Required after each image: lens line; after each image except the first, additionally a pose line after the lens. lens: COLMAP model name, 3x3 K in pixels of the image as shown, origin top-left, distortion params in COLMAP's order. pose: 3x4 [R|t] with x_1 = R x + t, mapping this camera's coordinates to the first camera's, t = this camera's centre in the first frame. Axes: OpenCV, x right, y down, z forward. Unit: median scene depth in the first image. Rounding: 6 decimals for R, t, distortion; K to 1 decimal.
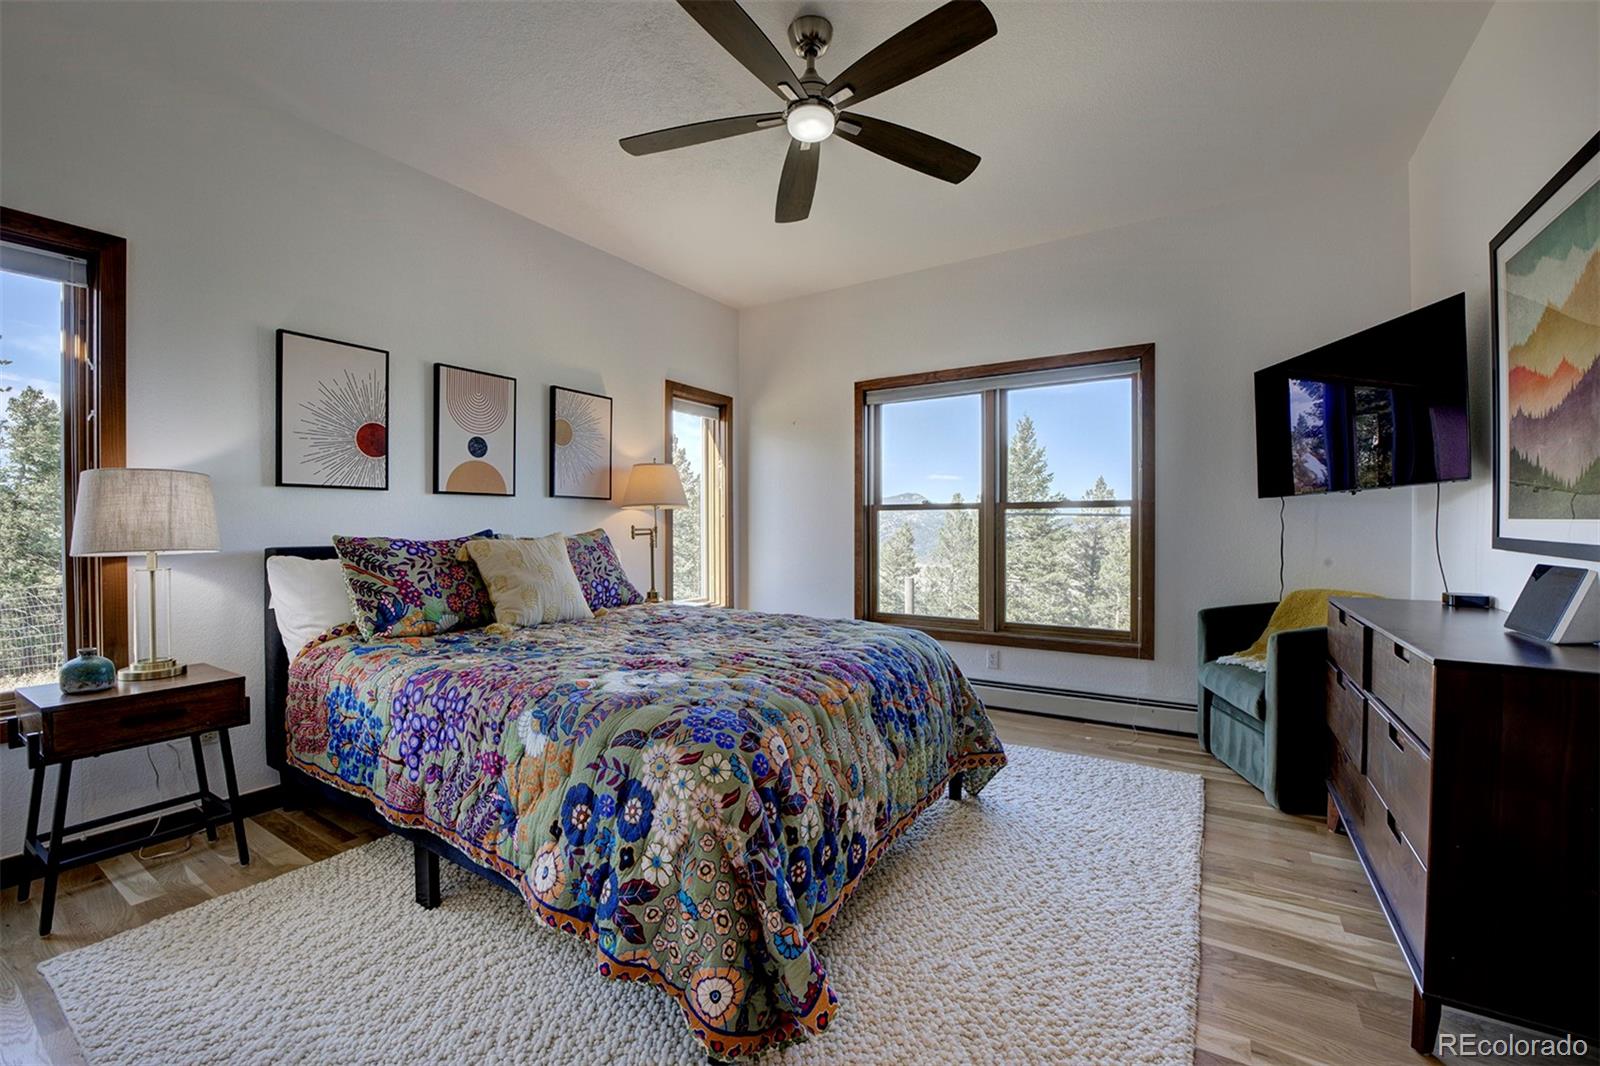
lens RADIAL K [[628.5, 0, 800.0], [0, 628.5, 533.0], [0, 0, 1]] dist [0.000182, 0.000005]
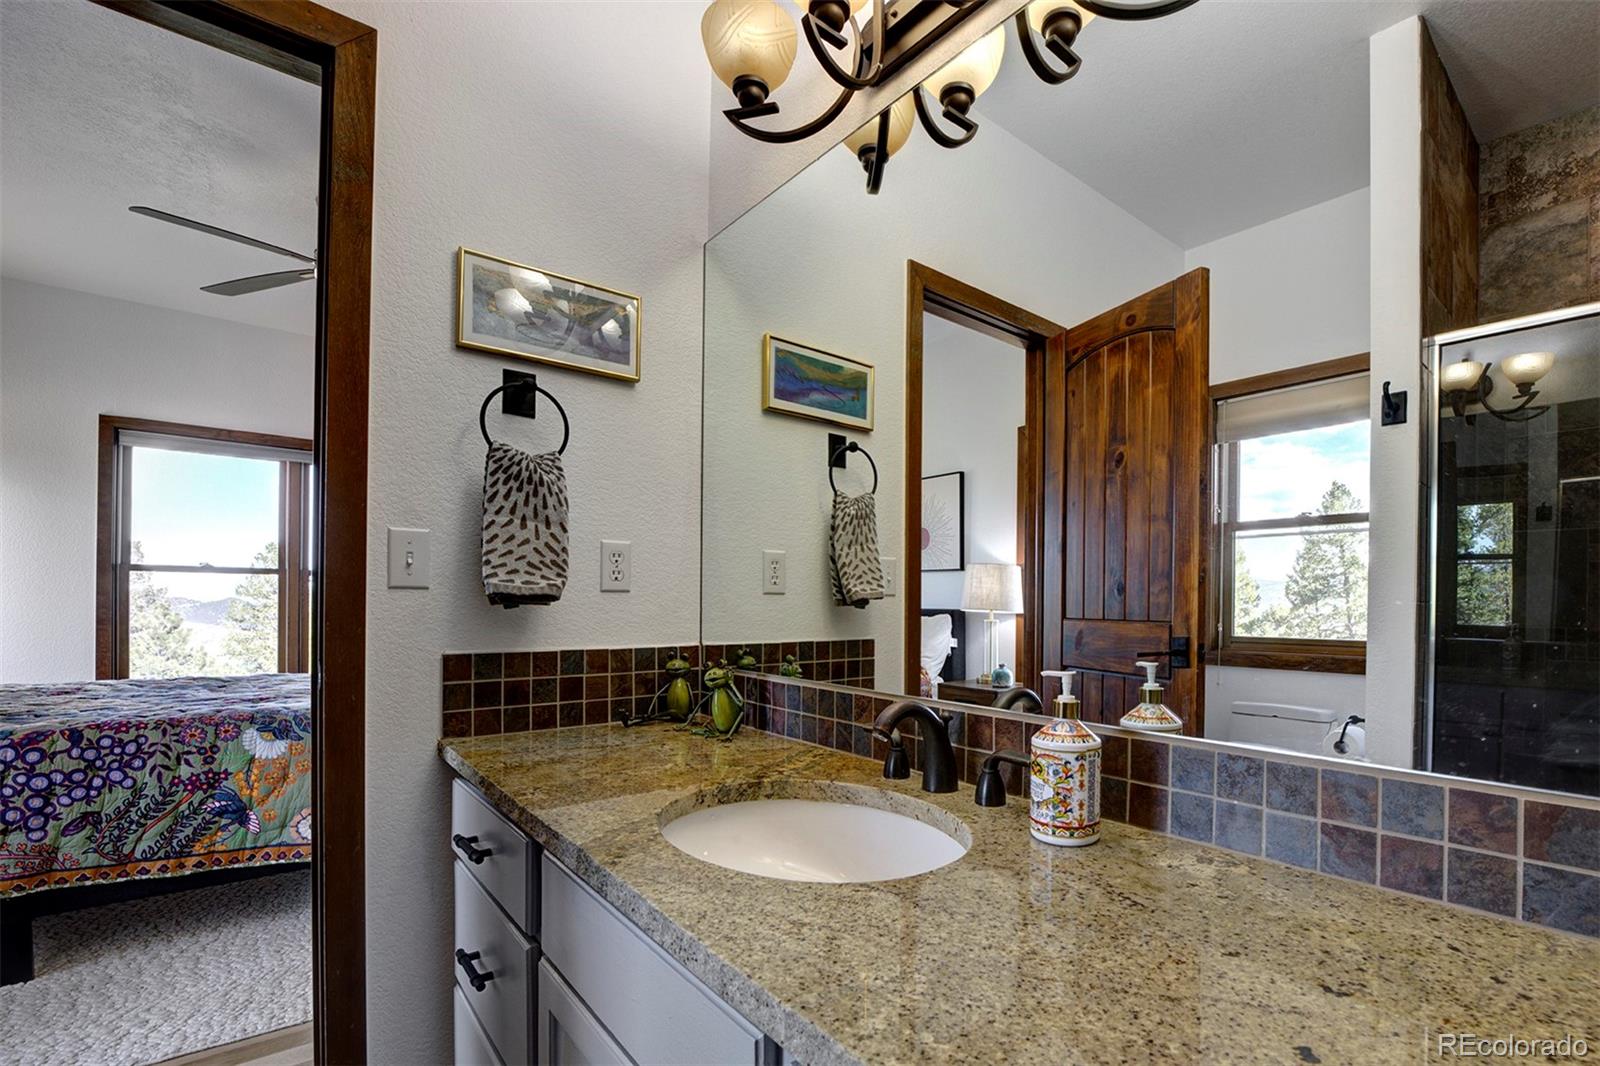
lens RADIAL K [[715.9, 0, 801.2], [0, 715.9, 605.6], [0, 0, 1]] dist [-0.000510, -0.000023]
pose [[0.335942, 0.003210, 0.941877, -1.340795], [-0.004610, 0.999988, -0.001764, 0.025049], [-0.941871, -0.003750, 0.335953, -0.519014]]
